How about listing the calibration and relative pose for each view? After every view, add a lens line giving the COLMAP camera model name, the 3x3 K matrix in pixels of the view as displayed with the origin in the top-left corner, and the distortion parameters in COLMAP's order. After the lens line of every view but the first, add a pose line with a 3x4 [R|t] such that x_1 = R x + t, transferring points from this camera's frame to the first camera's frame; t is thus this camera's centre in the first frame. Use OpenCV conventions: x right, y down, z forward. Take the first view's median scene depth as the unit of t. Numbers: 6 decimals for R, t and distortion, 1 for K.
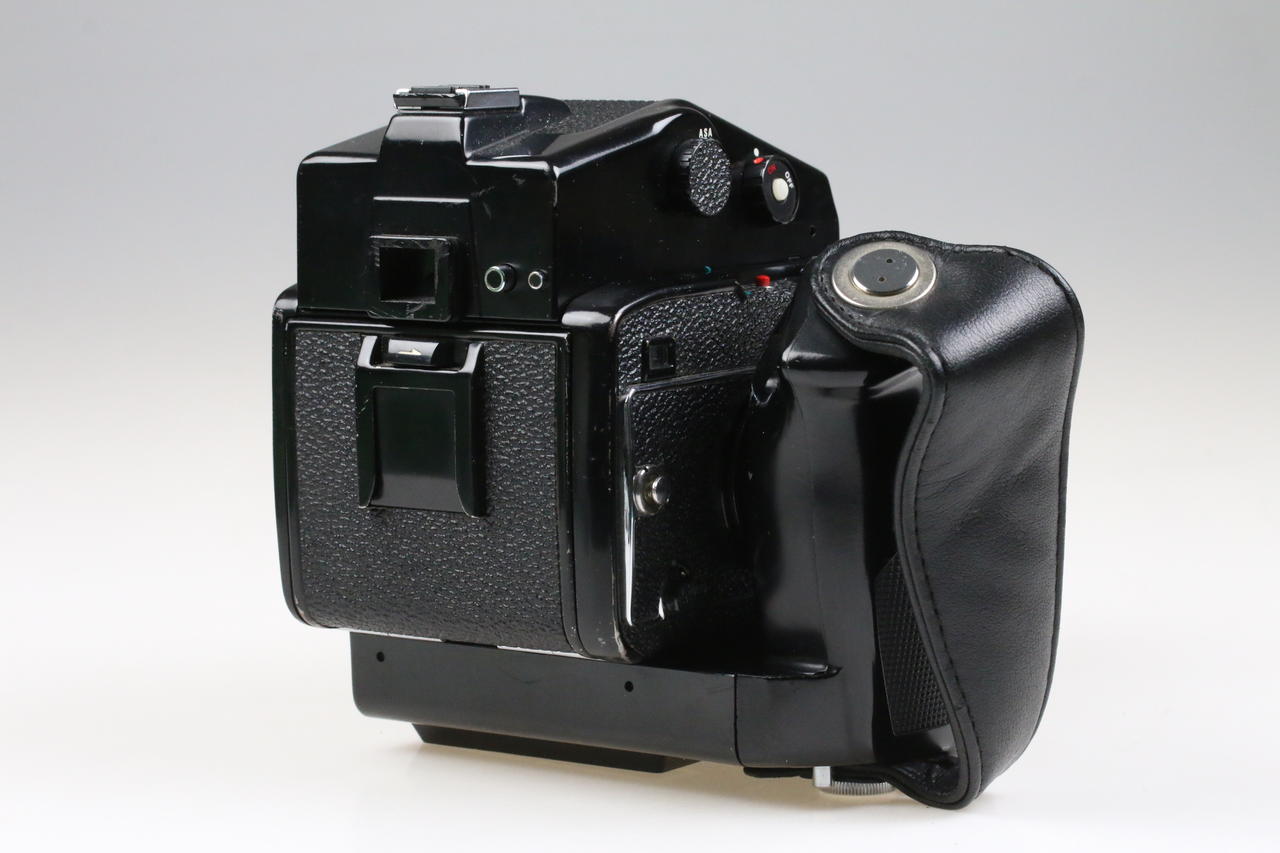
lens RADIAL K [[3824.4, 0, 640.0], [0, 3824.4, 426.5], [0, 0, 1]] dist [-0.033399, 0.755954]
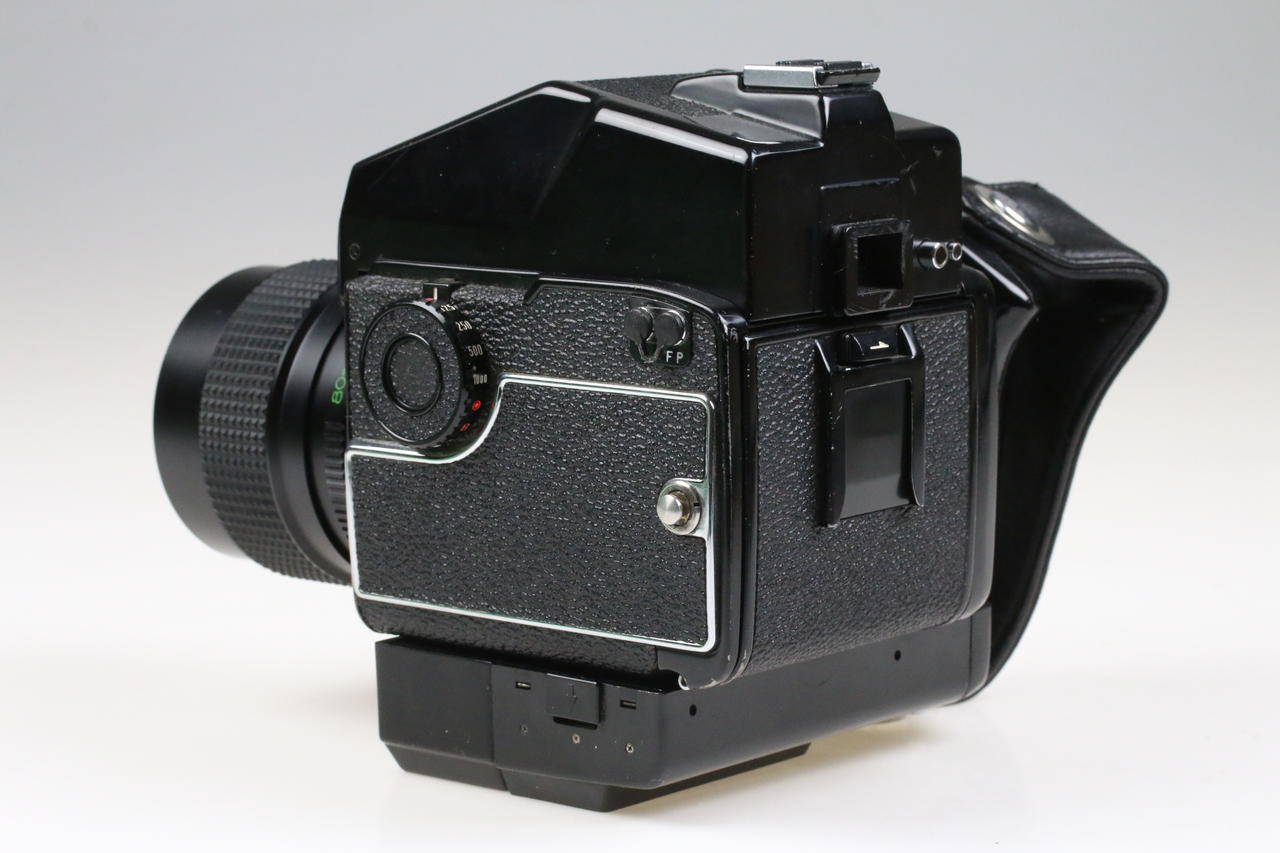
lens RADIAL K [[3824.4, 0, 640.0], [0, 3824.4, 426.5], [0, 0, 1]] dist [-0.033399, 0.755954]
pose [[0.093592, -0.131781, 0.986851, -0.991721], [0.122765, 0.985165, 0.119913, -0.119475], [-0.988013, 0.109928, 0.108382, 0.960477]]
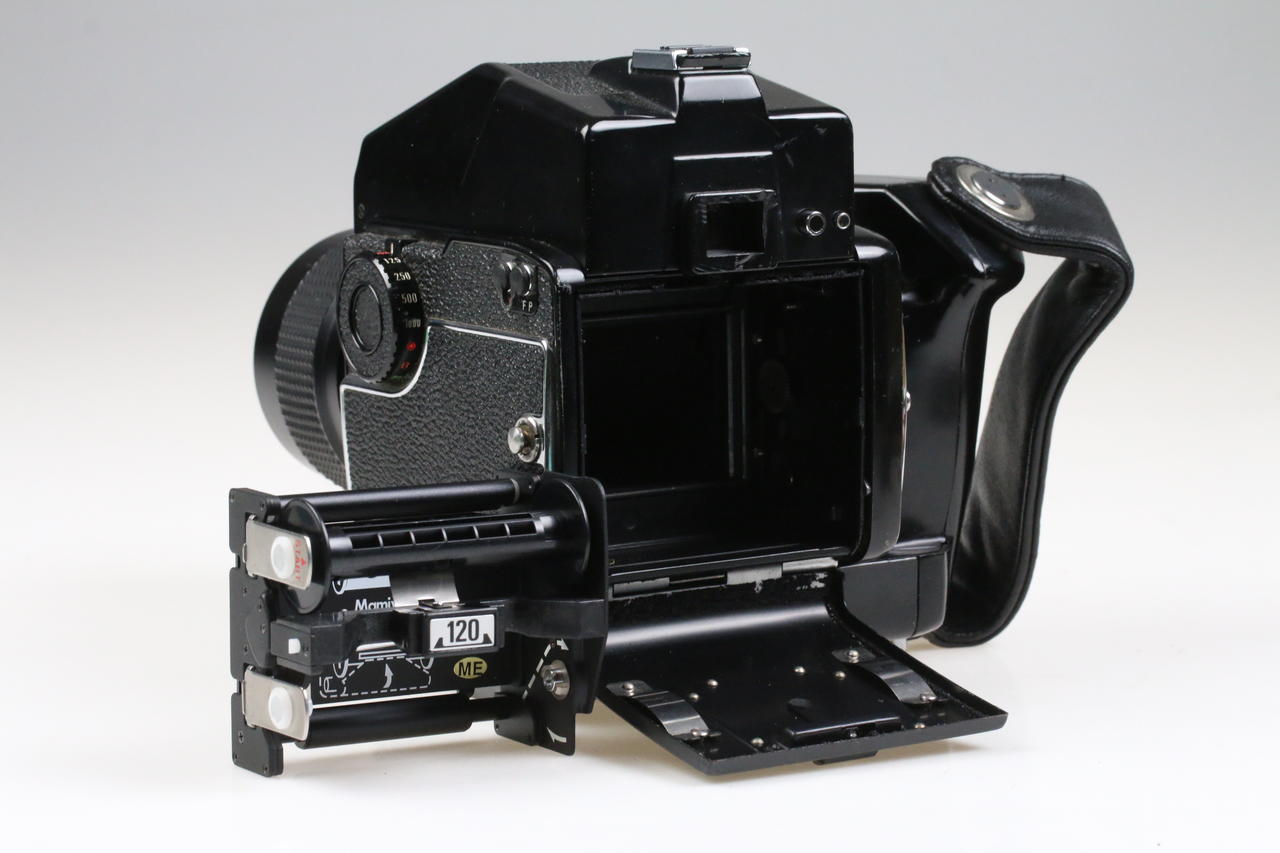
lens RADIAL K [[3824.4, 0, 640.0], [0, 3824.4, 426.5], [0, 0, 1]] dist [-0.033399, 0.755954]
pose [[0.408481, -0.119604, 0.904897, -1.014878], [0.117165, 0.990047, 0.077969, -0.070324], [-0.905216, 0.074173, 0.418429, 0.593384]]
